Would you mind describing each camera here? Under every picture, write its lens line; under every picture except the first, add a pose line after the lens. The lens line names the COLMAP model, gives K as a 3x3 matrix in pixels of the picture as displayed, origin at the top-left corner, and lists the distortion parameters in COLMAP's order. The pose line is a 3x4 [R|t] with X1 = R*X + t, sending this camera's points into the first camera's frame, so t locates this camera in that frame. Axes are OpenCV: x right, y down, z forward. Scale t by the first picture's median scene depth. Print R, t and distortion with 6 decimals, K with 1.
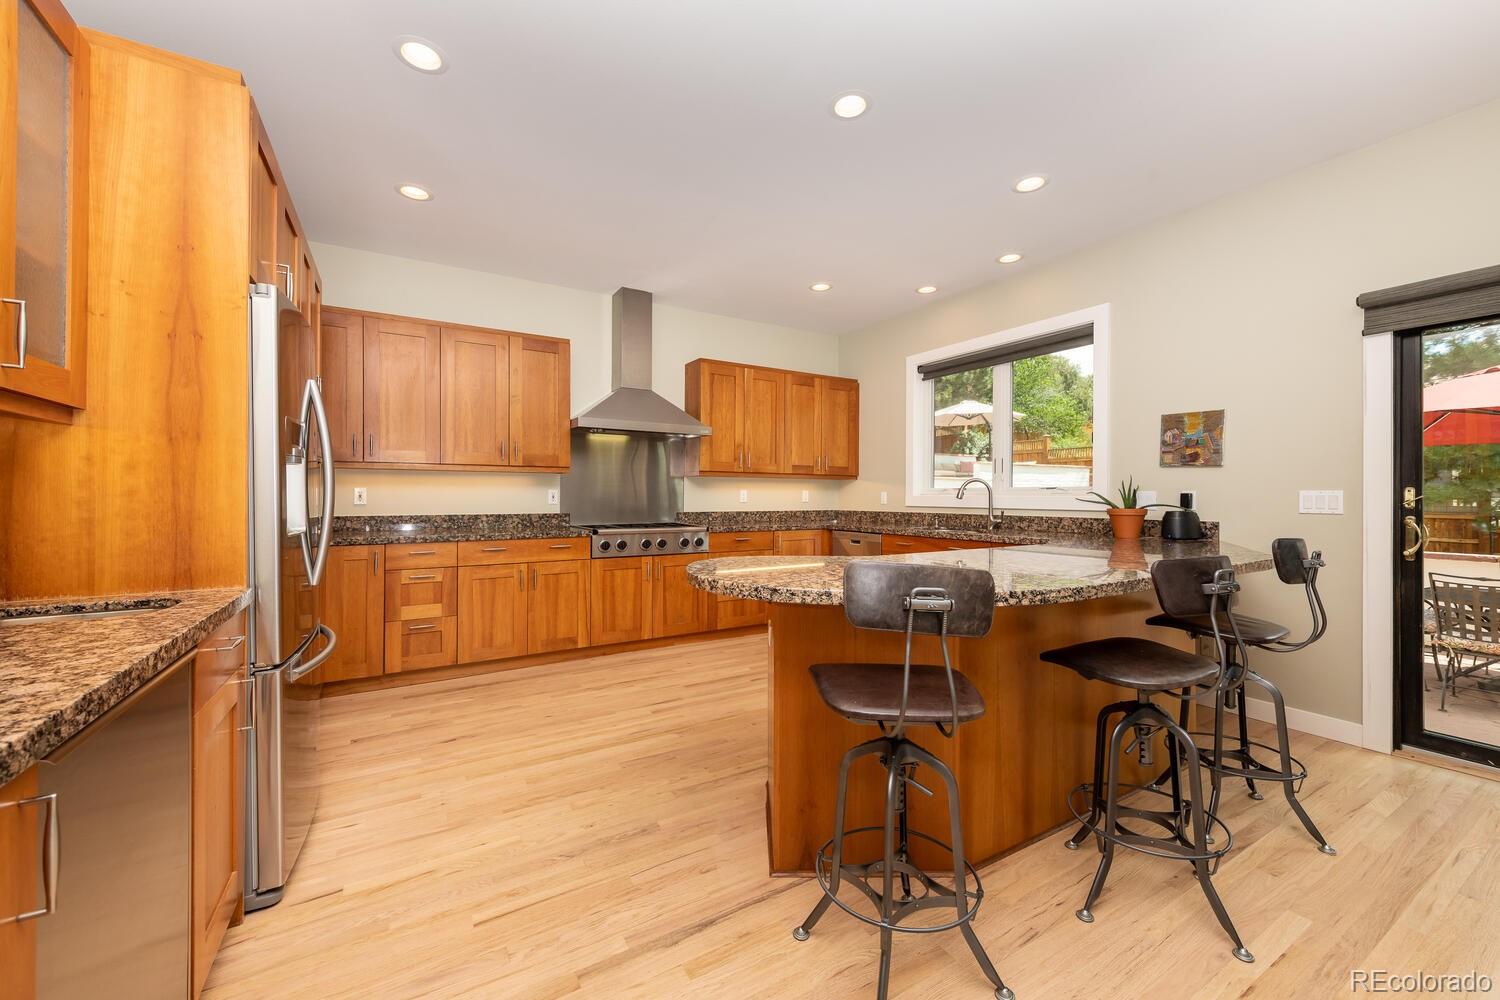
lens RADIAL K [[587.9, 0, 748.8], [0, 587.9, 494.1], [0, 0, 1]] dist [0.001787, 0.000024]
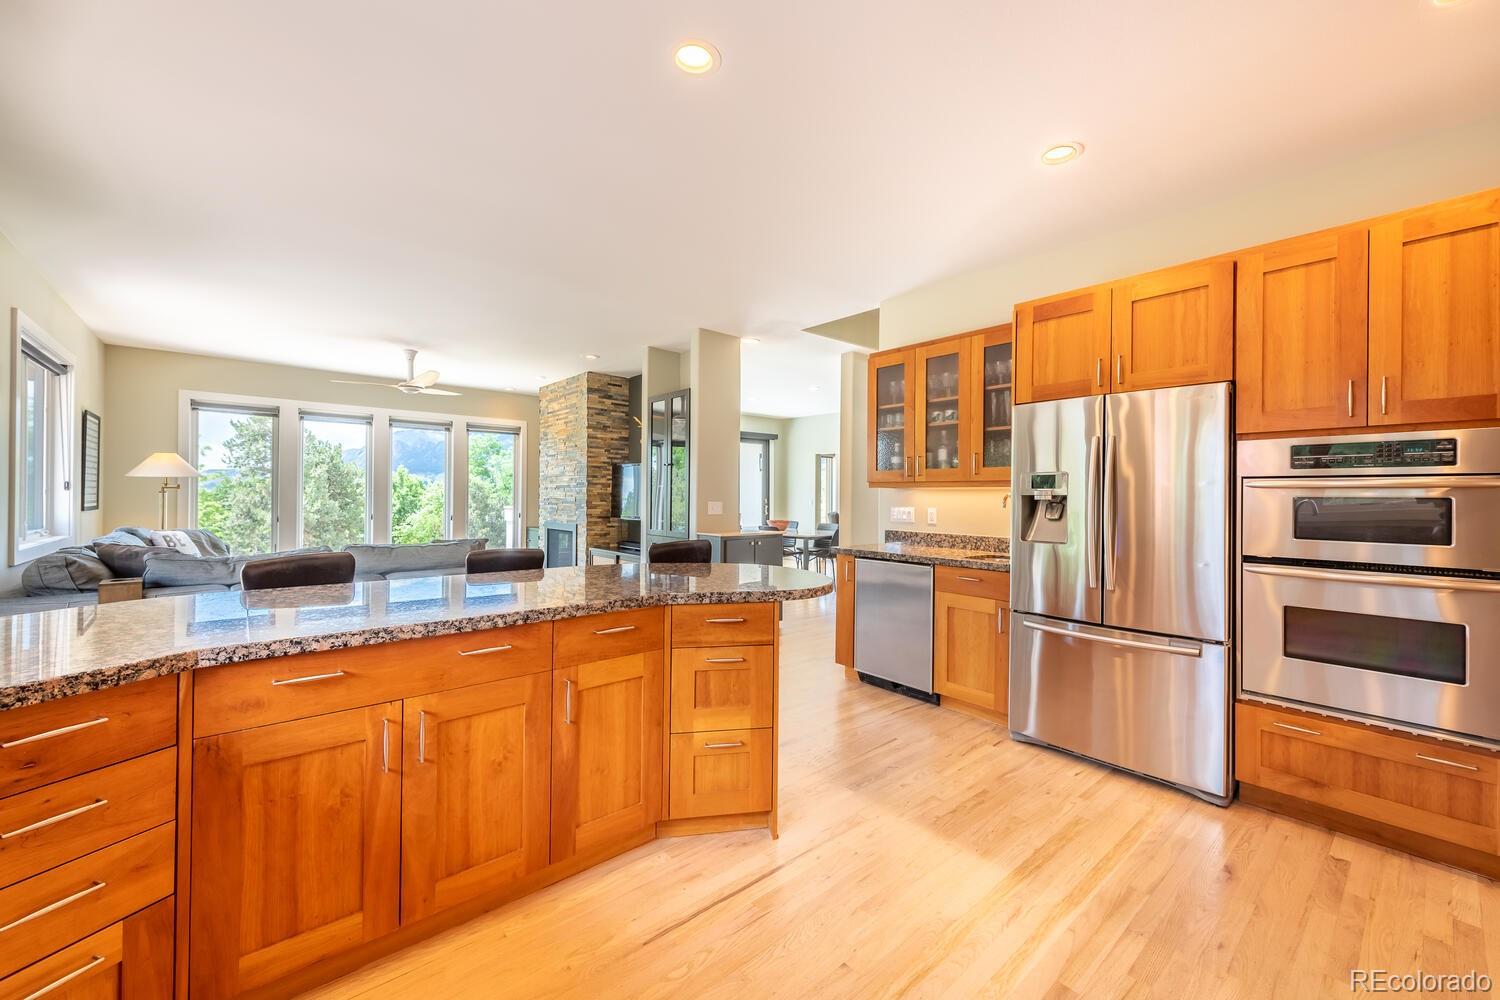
lens RADIAL K [[587.9, 0, 748.8], [0, 587.9, 494.1], [0, 0, 1]] dist [0.001787, 0.000024]
pose [[-0.984805, -0.011409, -0.173291, 0.226502], [-0.011554, 0.999933, -0.000175, -0.037944], [0.173282, 0.001830, -0.984871, 1.812307]]
